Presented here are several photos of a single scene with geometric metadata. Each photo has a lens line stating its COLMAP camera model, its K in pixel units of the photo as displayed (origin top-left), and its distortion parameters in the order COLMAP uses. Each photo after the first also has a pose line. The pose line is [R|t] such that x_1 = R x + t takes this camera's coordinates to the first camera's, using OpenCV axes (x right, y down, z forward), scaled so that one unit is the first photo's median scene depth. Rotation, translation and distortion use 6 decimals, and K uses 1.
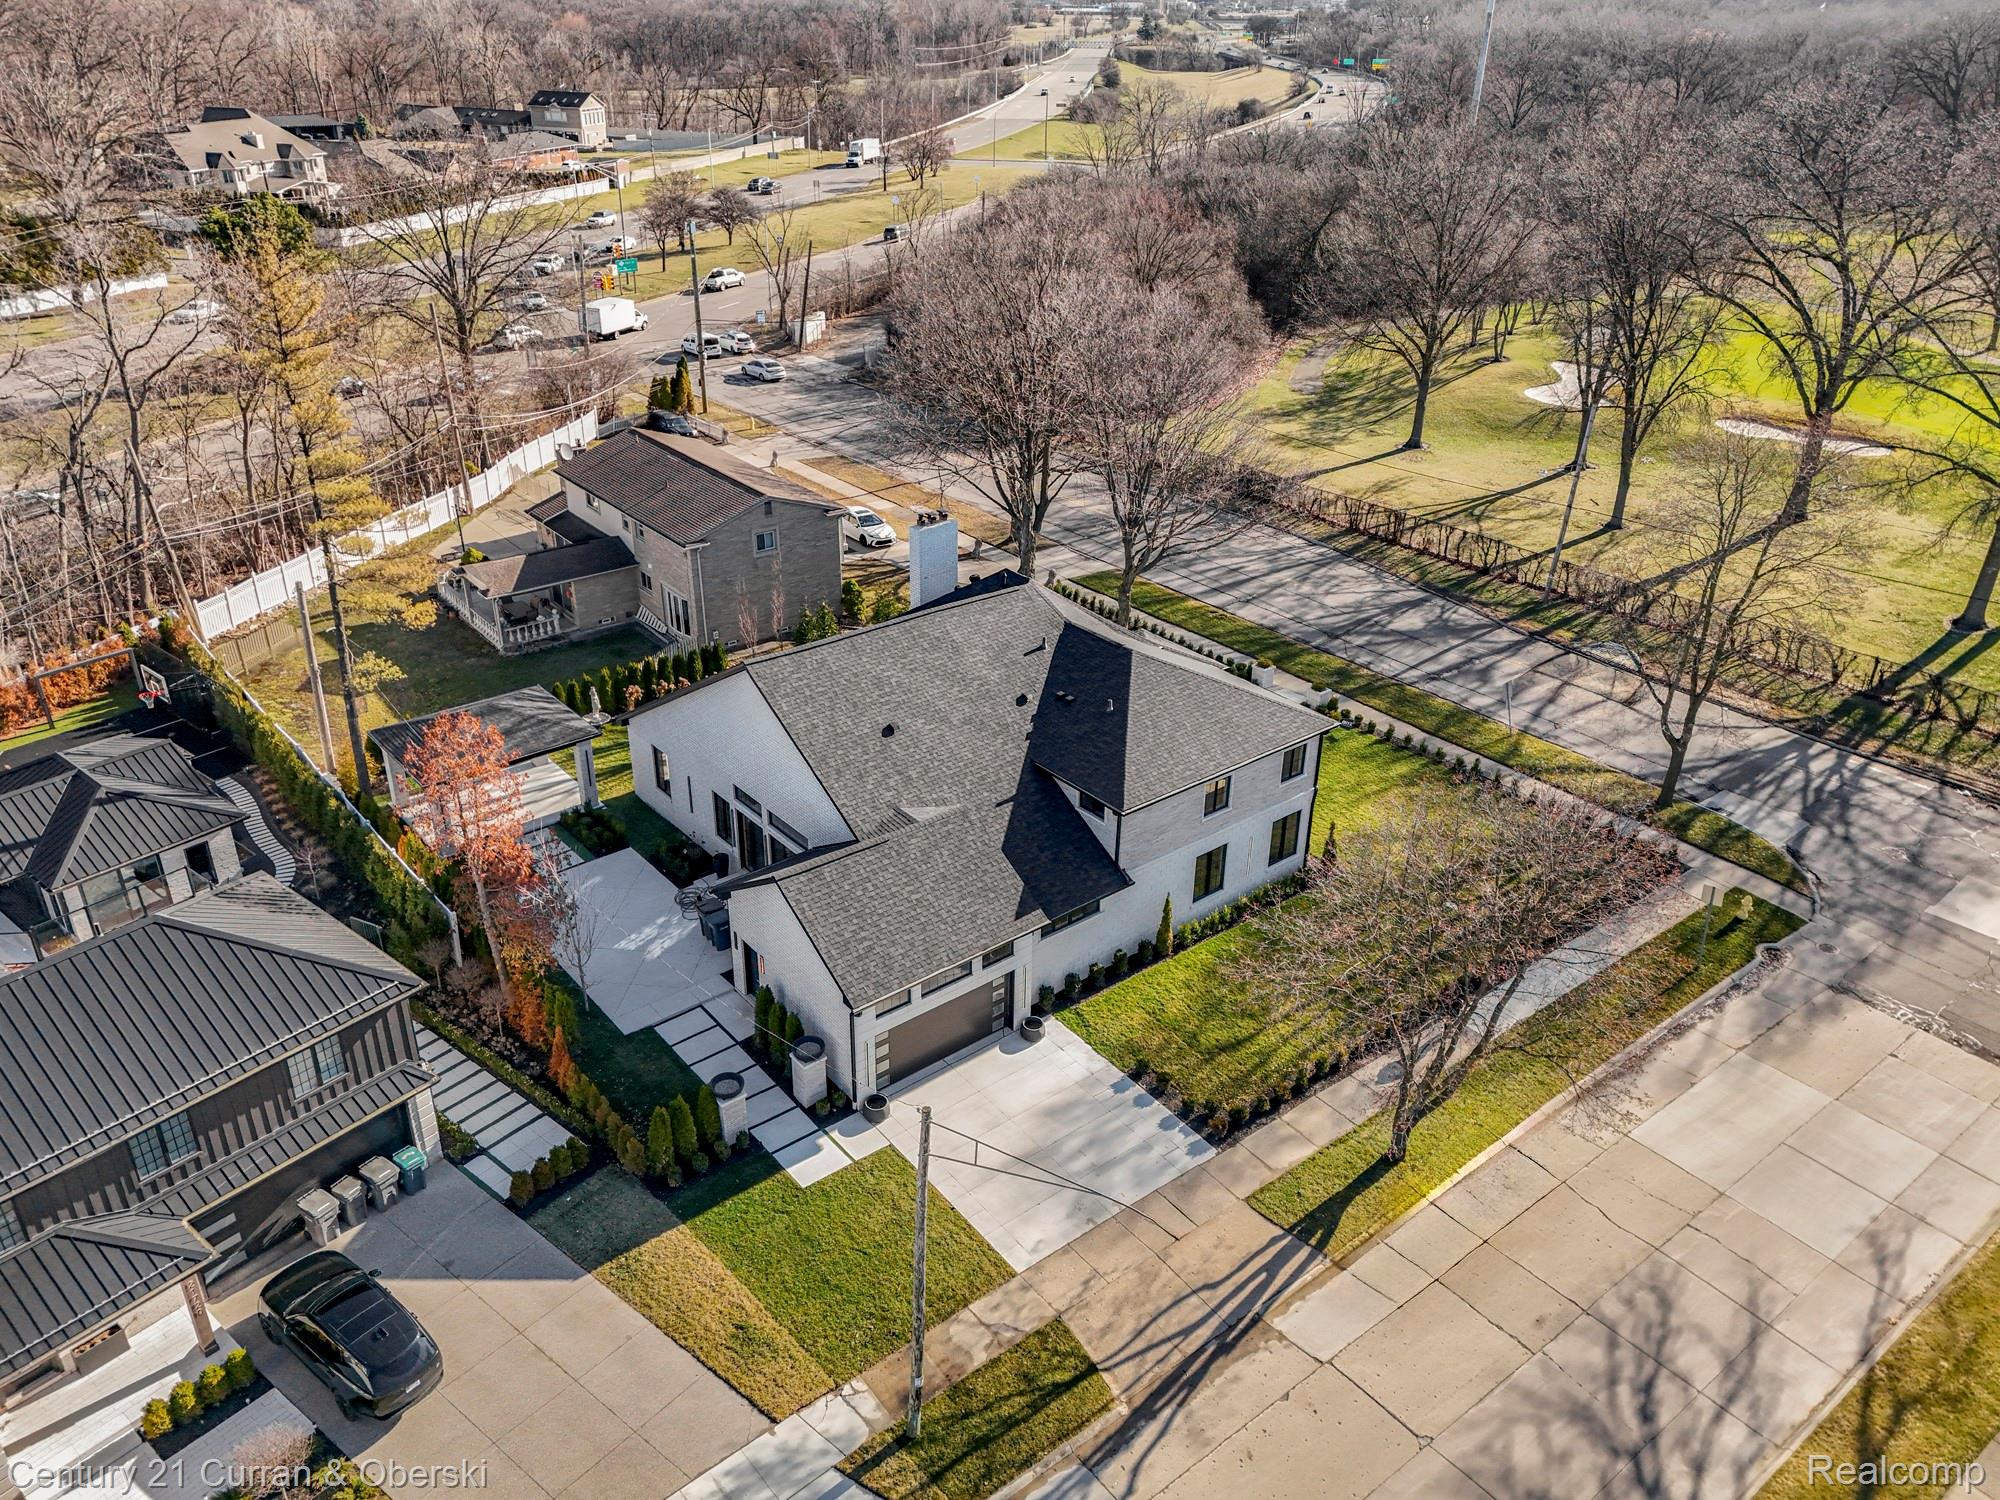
lens RADIAL K [[1457.6, 0, 996.8], [0, 1457.6, 759.0], [0, 0, 1]] dist [0.061390, -0.004633]
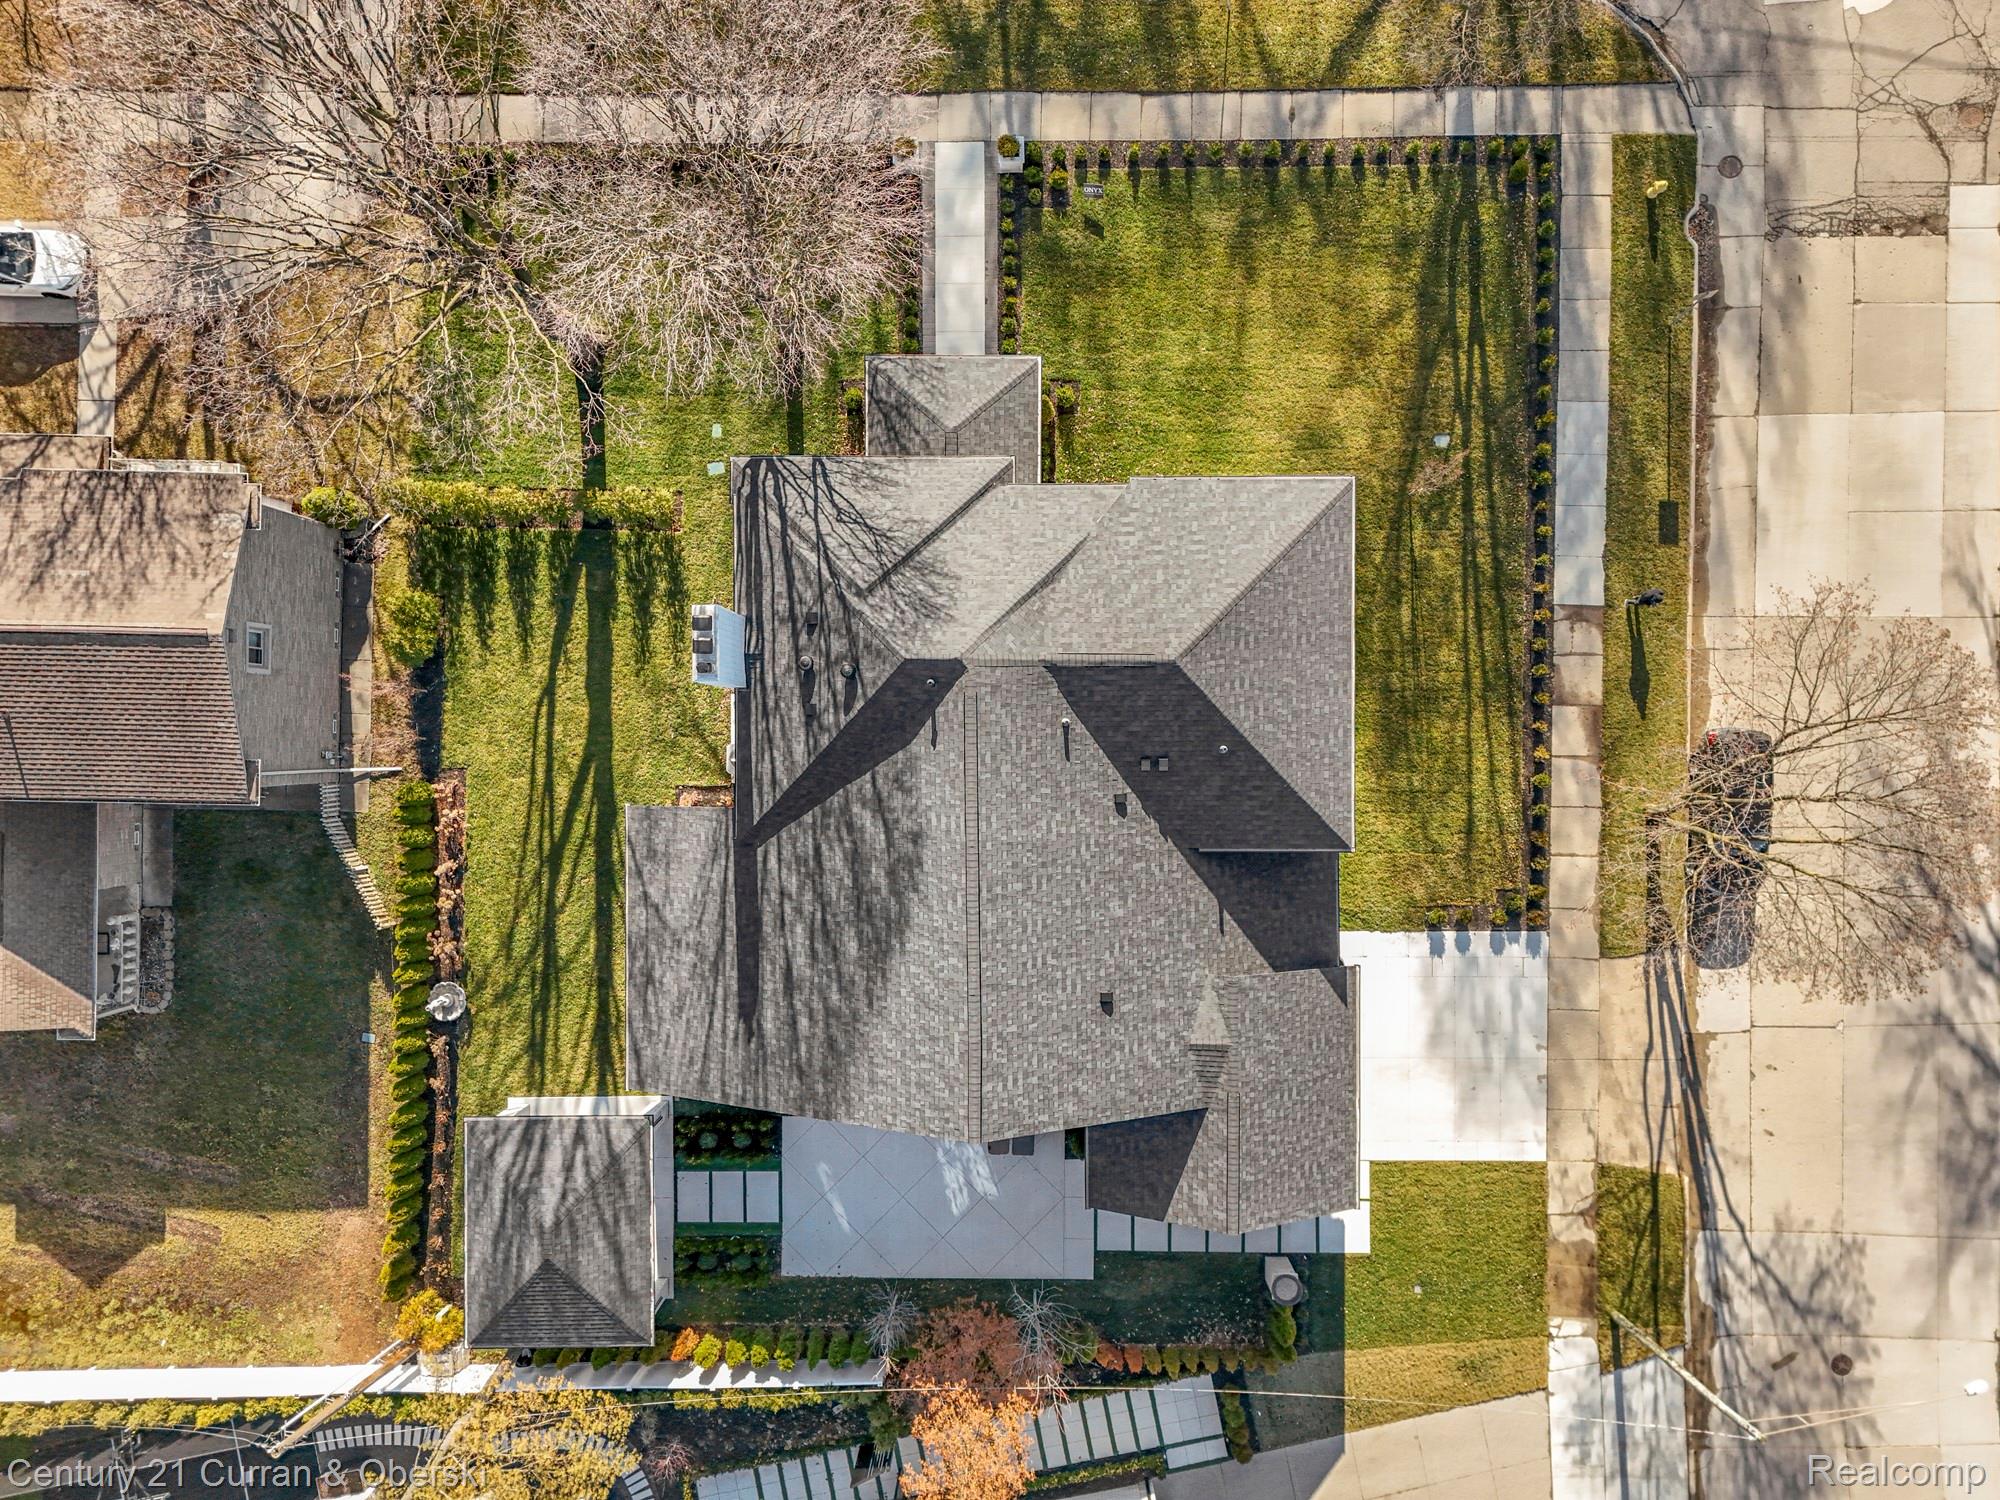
lens RADIAL K [[1461.3, 0, 1002.4], [0, 1461.3, 748.2], [0, 0, 1]] dist [0.038468, -0.003346]
pose [[0.629148, -0.776732, -0.029323, 0.026240], [0.382806, 0.276797, 0.881387, -0.801261], [-0.676485, -0.565748, 0.471484, 0.718671]]
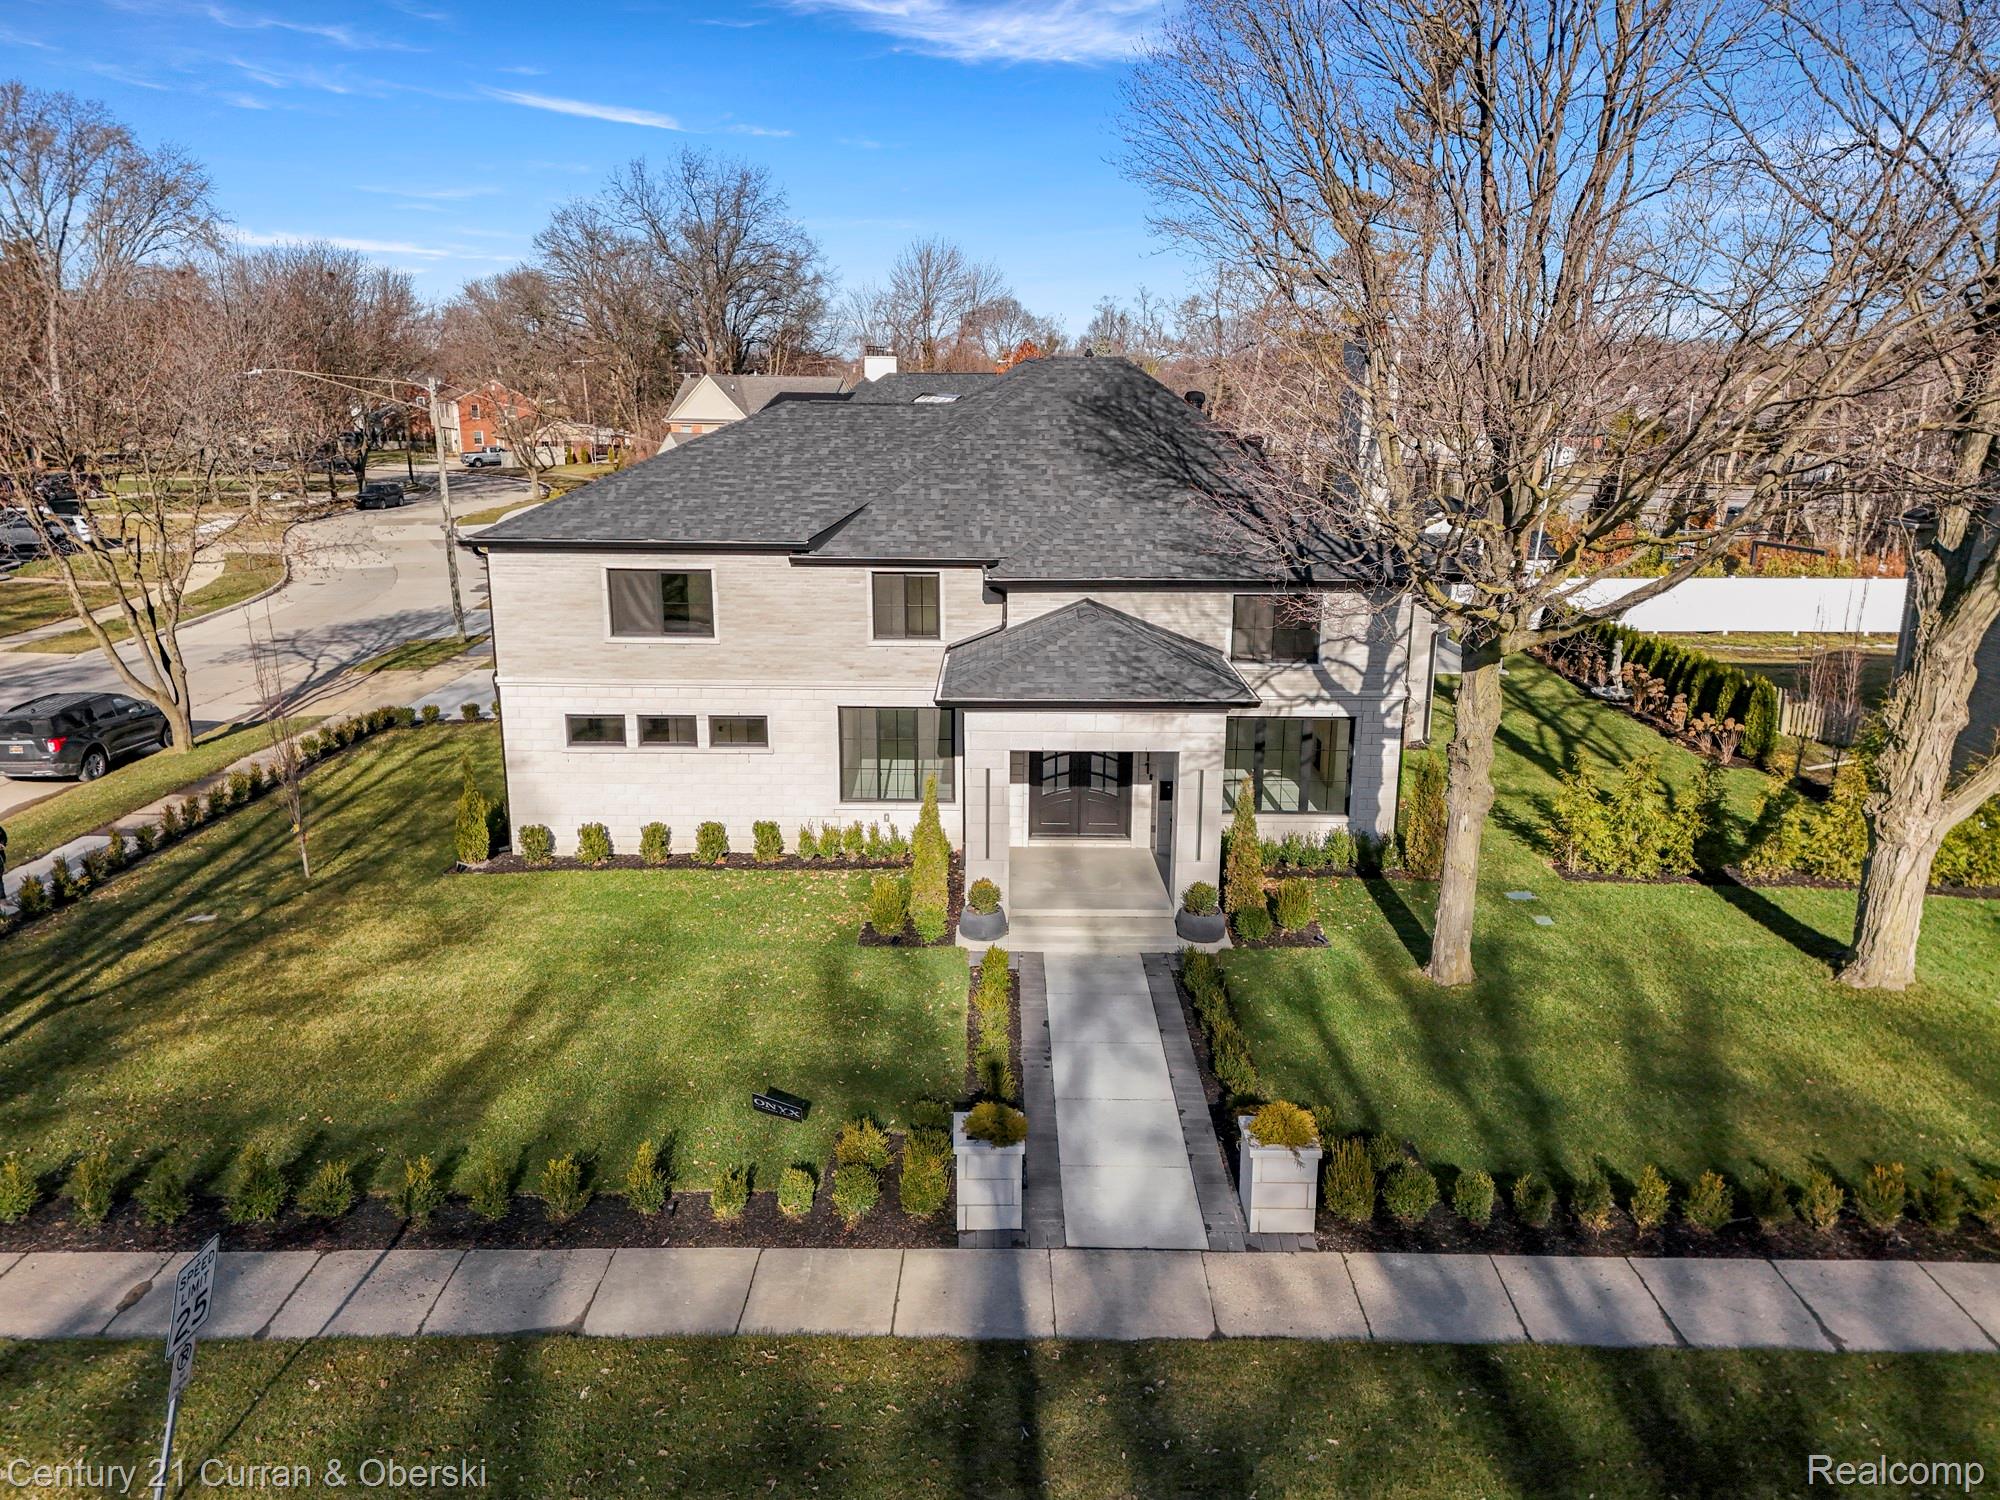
lens RADIAL K [[1461.3, 0, 1002.4], [0, 1461.3, 748.2], [0, 0, 1]] dist [0.038468, -0.003346]
pose [[-0.633087, 0.164376, -0.756426, 0.554267], [-0.364677, 0.798624, 0.478760, -0.303638], [0.682797, 0.578948, -0.445654, 1.491112]]
